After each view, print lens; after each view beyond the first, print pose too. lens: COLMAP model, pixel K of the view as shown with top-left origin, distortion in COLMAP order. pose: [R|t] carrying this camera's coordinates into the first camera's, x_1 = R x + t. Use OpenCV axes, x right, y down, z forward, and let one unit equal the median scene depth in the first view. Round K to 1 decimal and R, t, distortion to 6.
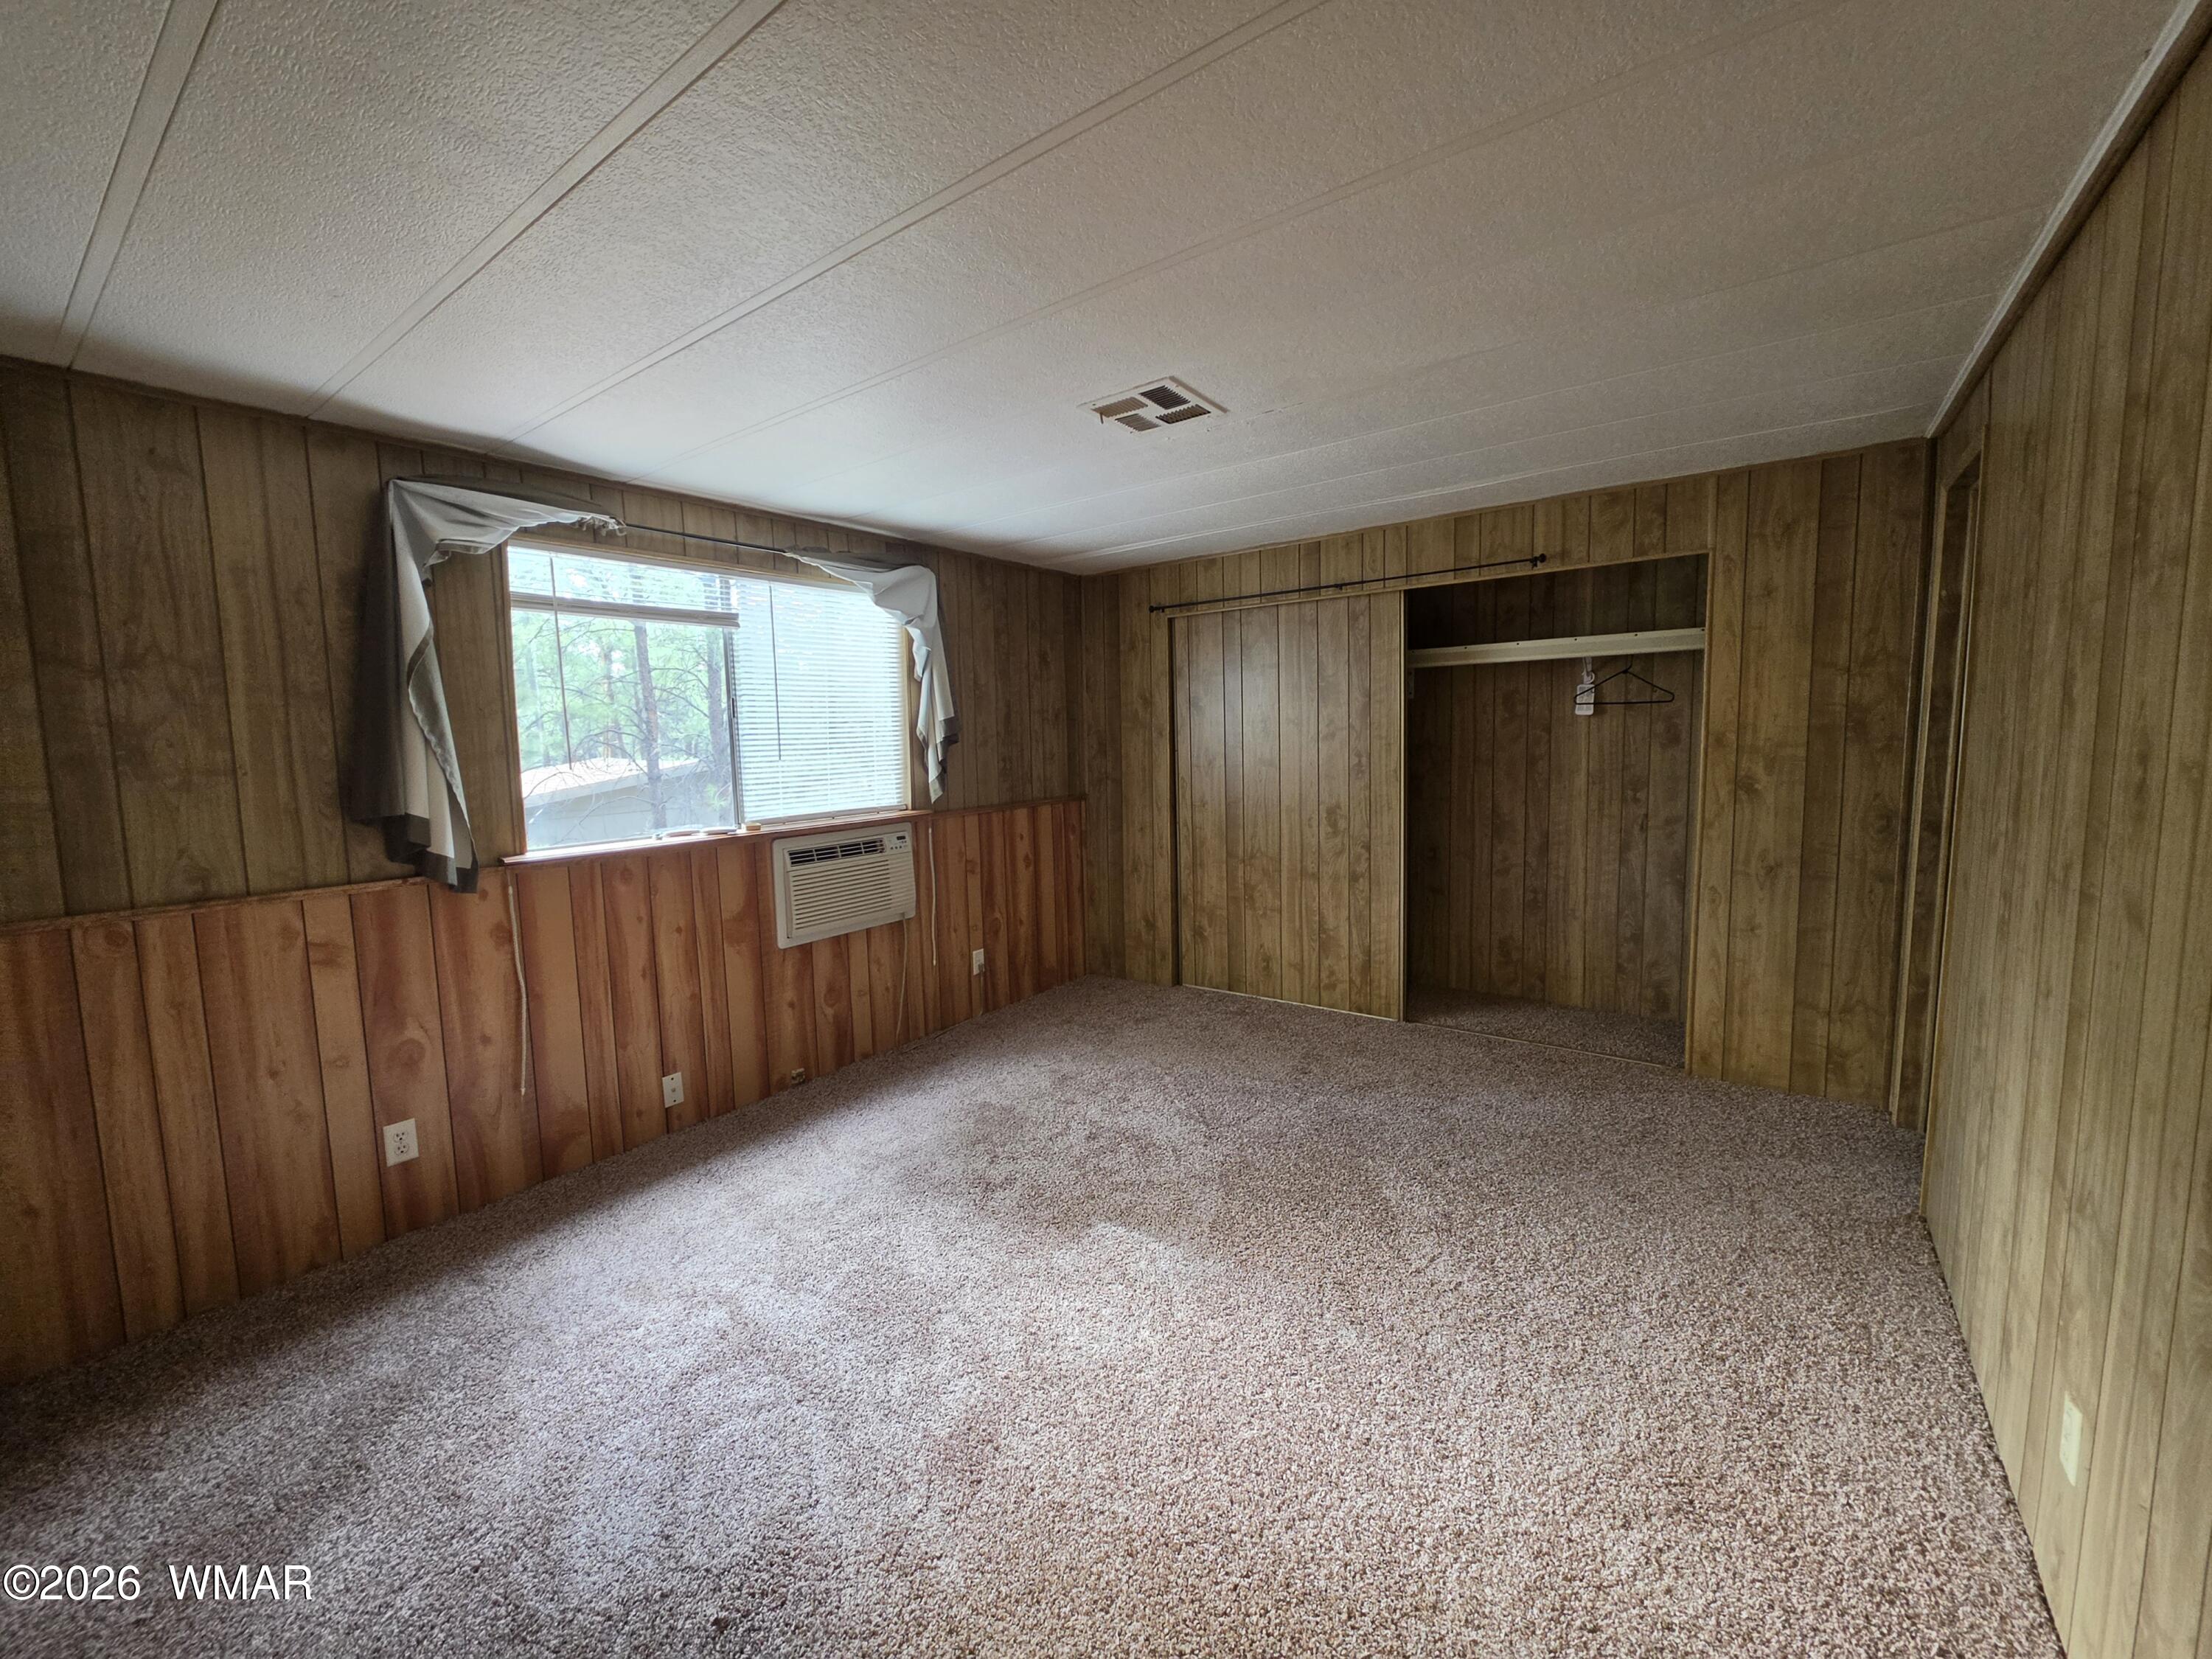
lens RADIAL K [[894.2, 0, 1111.5], [0, 894.2, 827.8], [0, 0, 1]] dist [-0.003179, 0.000064]
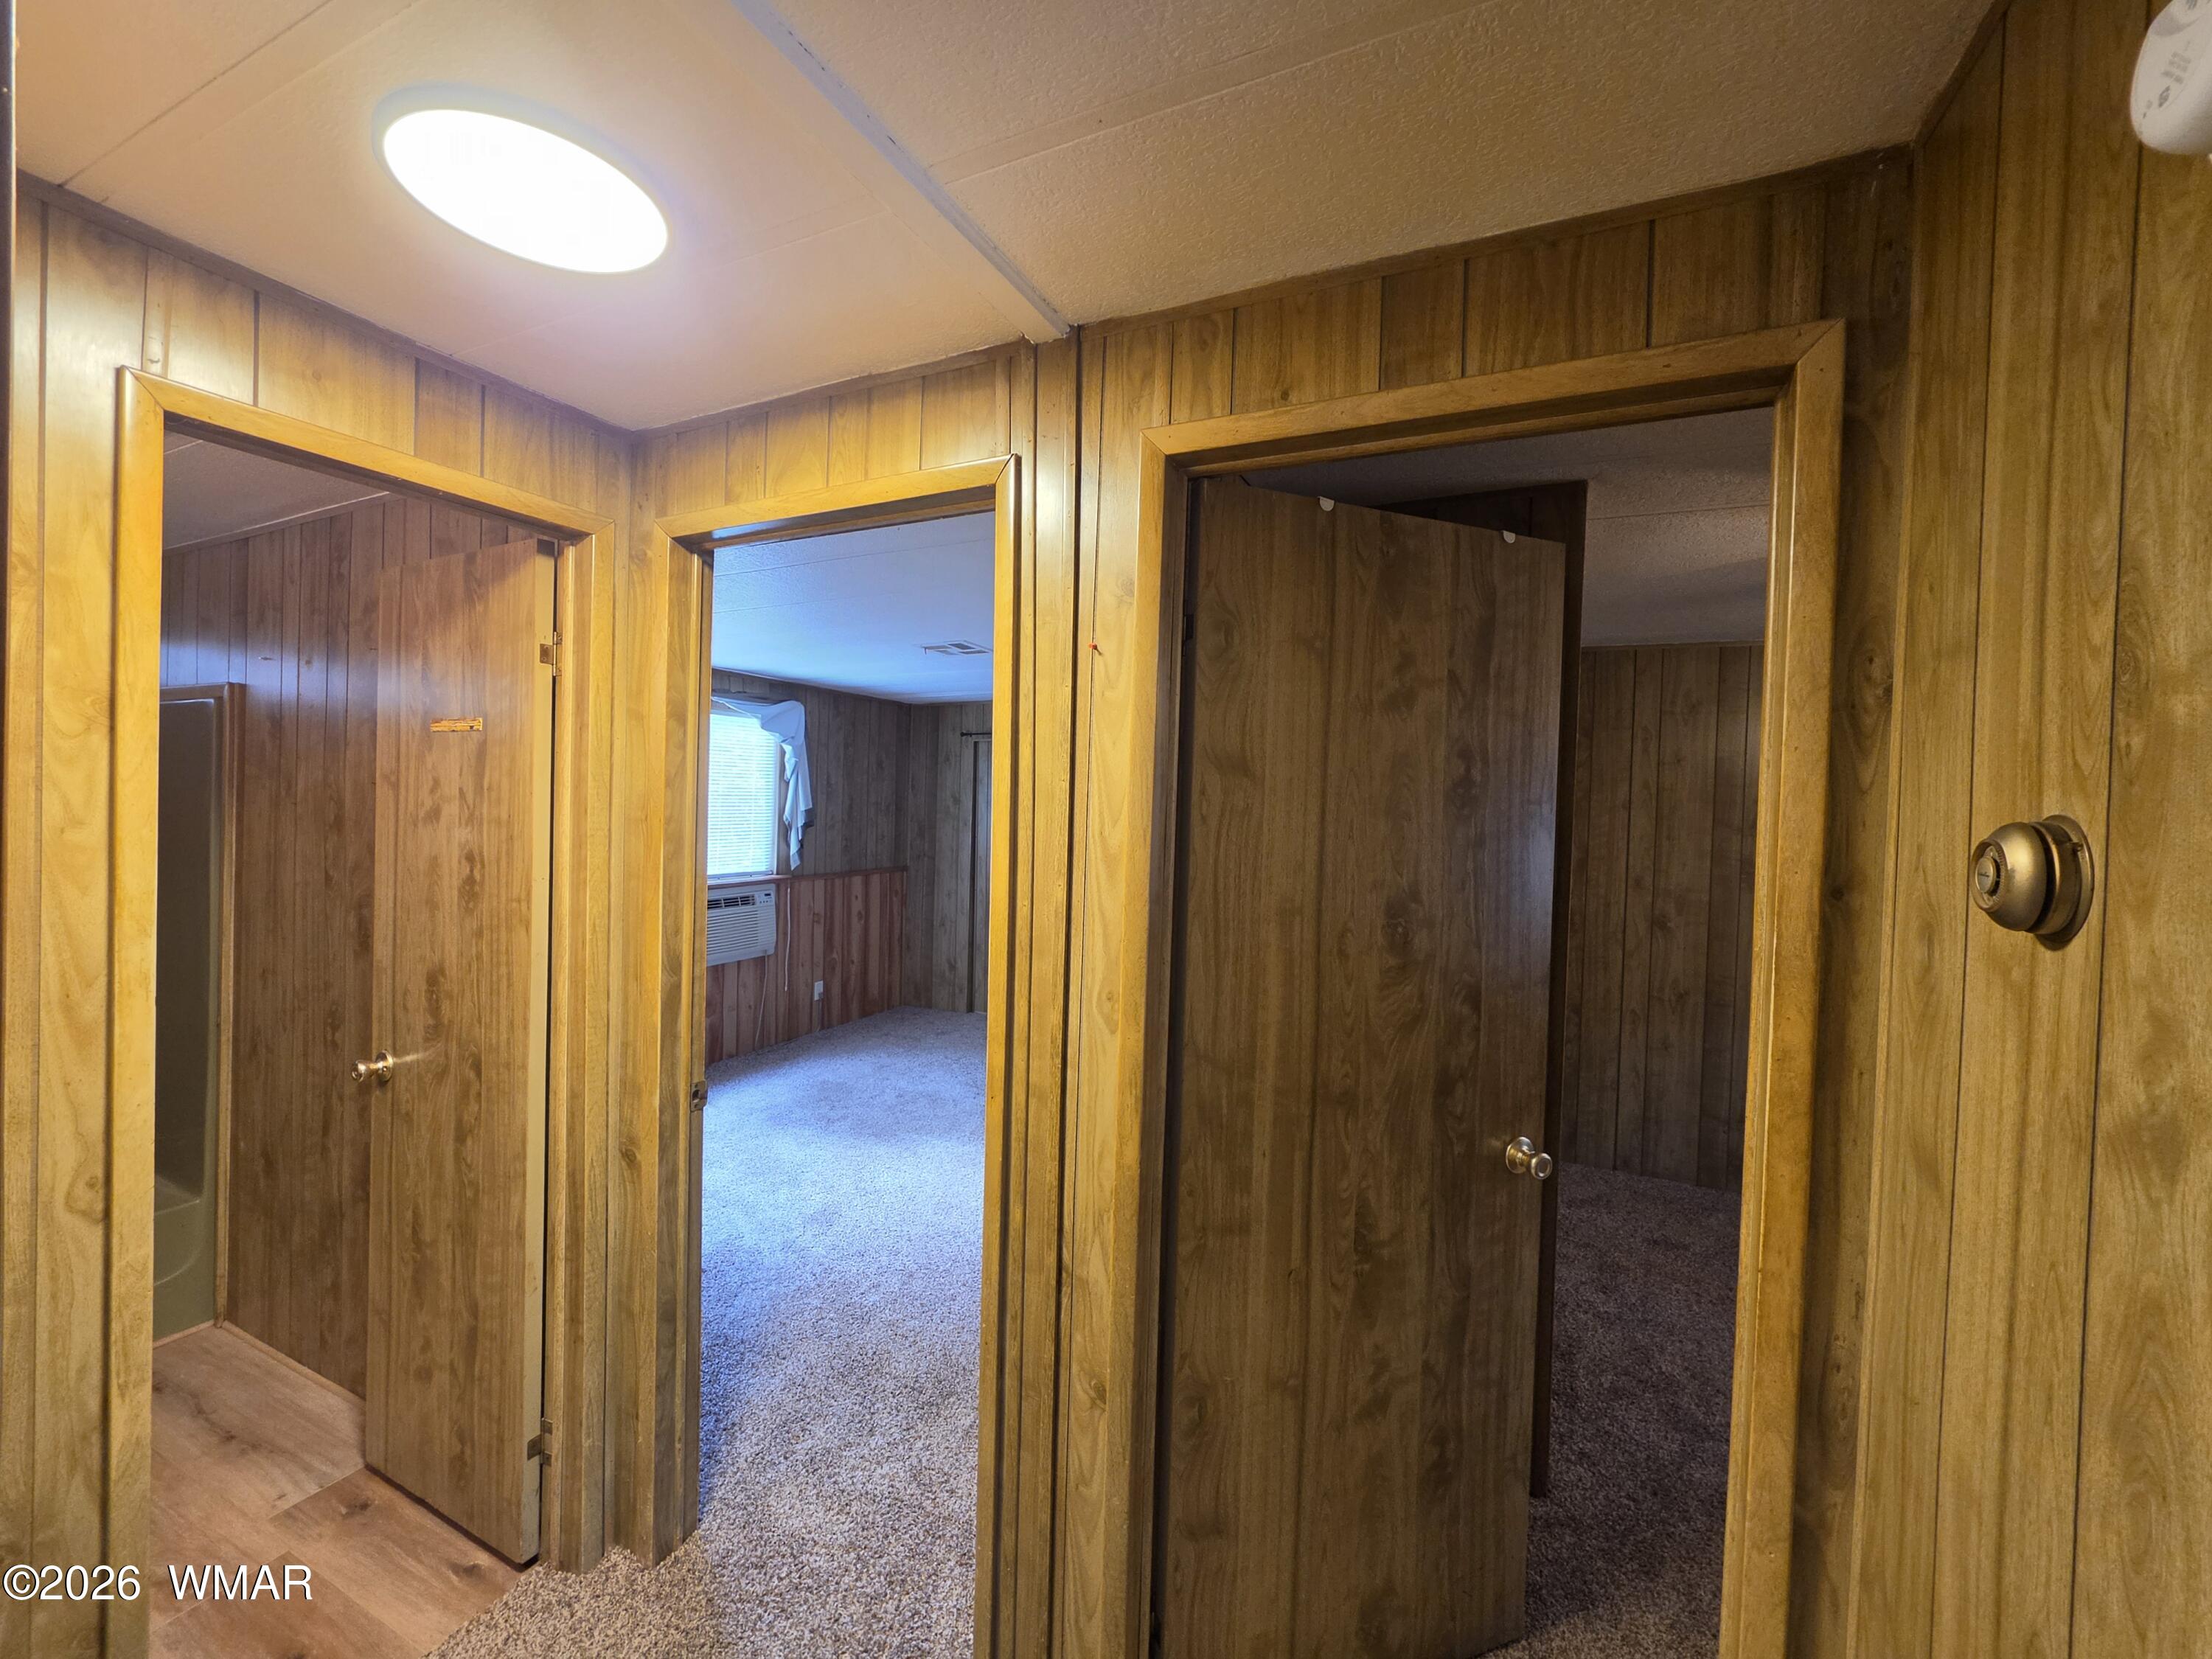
lens RADIAL K [[894.2, 0, 1103.1], [0, 894.2, 823.0], [0, 0, 1]] dist [-0.003179, 0.000064]
pose [[0.982638, 0.042908, 0.180501, 0.016757], [-0.027285, 0.995732, -0.088167, 0.008049], [-0.183514, 0.081711, 0.979615, -0.414400]]
